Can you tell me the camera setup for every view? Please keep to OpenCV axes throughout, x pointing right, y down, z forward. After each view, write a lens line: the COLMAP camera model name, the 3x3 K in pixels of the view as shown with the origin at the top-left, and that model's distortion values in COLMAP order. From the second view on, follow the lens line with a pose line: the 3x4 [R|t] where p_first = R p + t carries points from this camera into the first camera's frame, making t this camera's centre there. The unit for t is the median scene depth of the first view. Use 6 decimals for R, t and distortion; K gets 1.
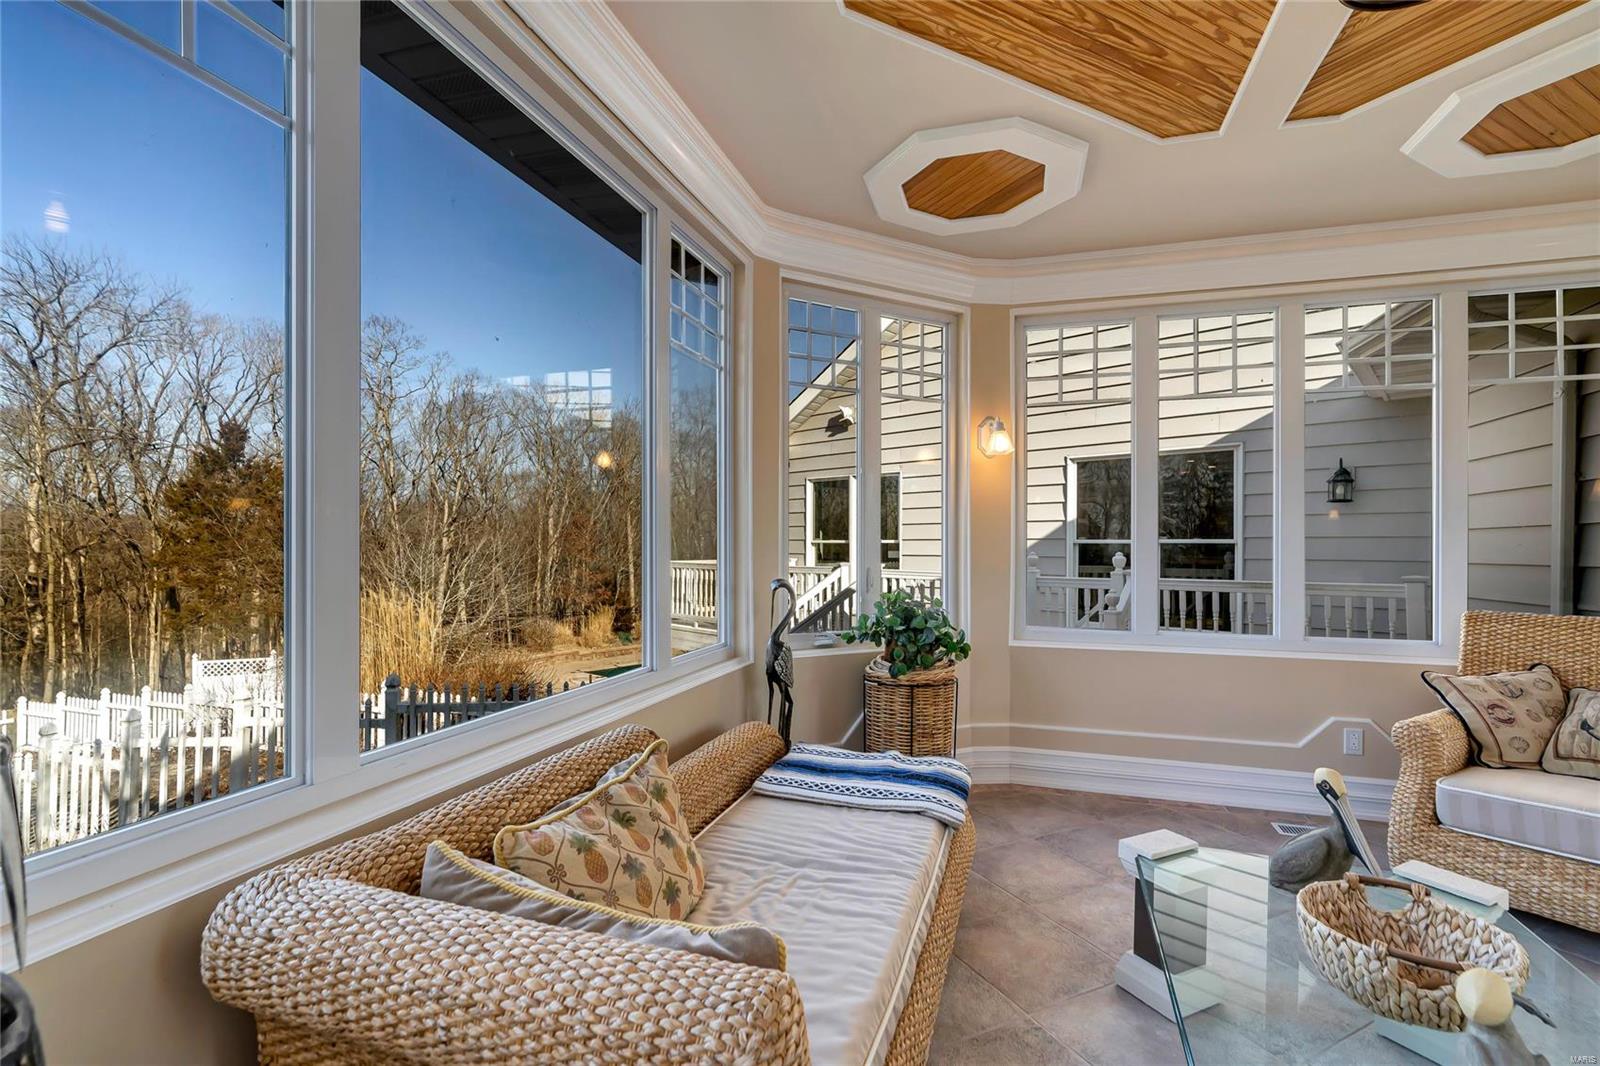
lens RADIAL K [[737.3, 0, 796.7], [0, 737.3, 536.9], [0, 0, 1]] dist [-0.002409, -0.000299]
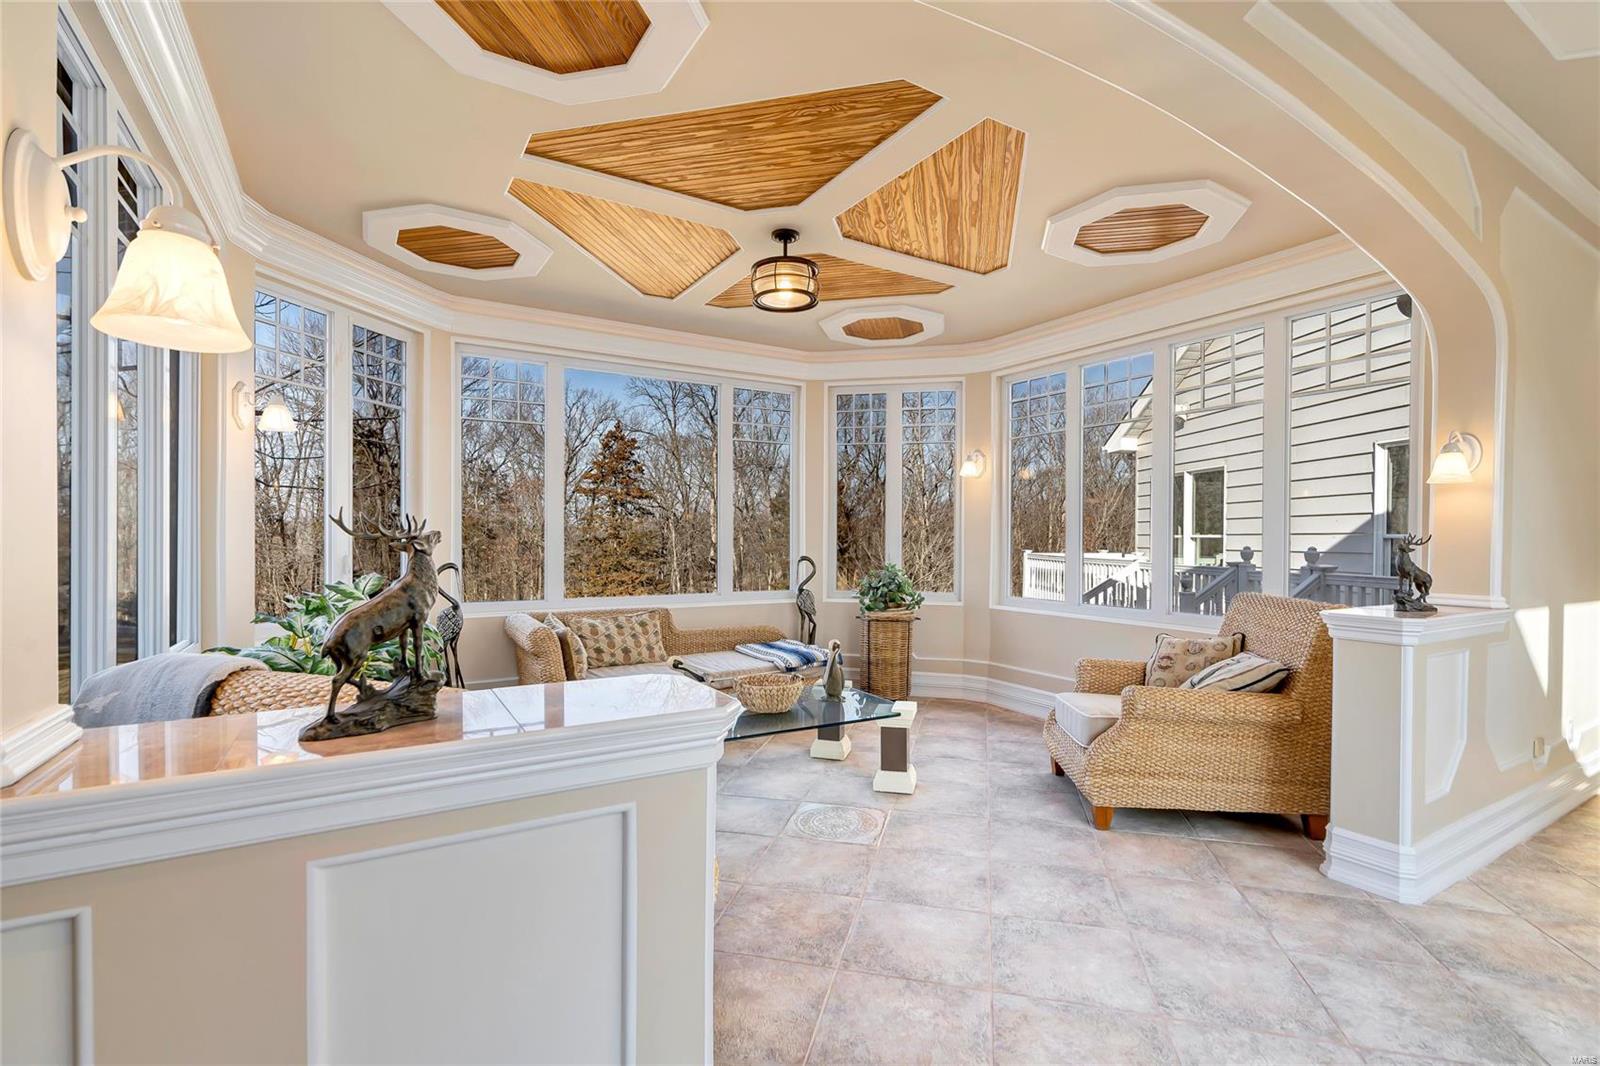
lens RADIAL K [[737.3, 0, 805.9], [0, 737.3, 538.4], [0, 0, 1]] dist [-0.002409, -0.000299]
pose [[0.759156, 0.003535, -0.650900, 0.633883], [0.002461, 0.999963, 0.008301, -0.000436], [0.650905, -0.007903, 0.759118, -0.214141]]
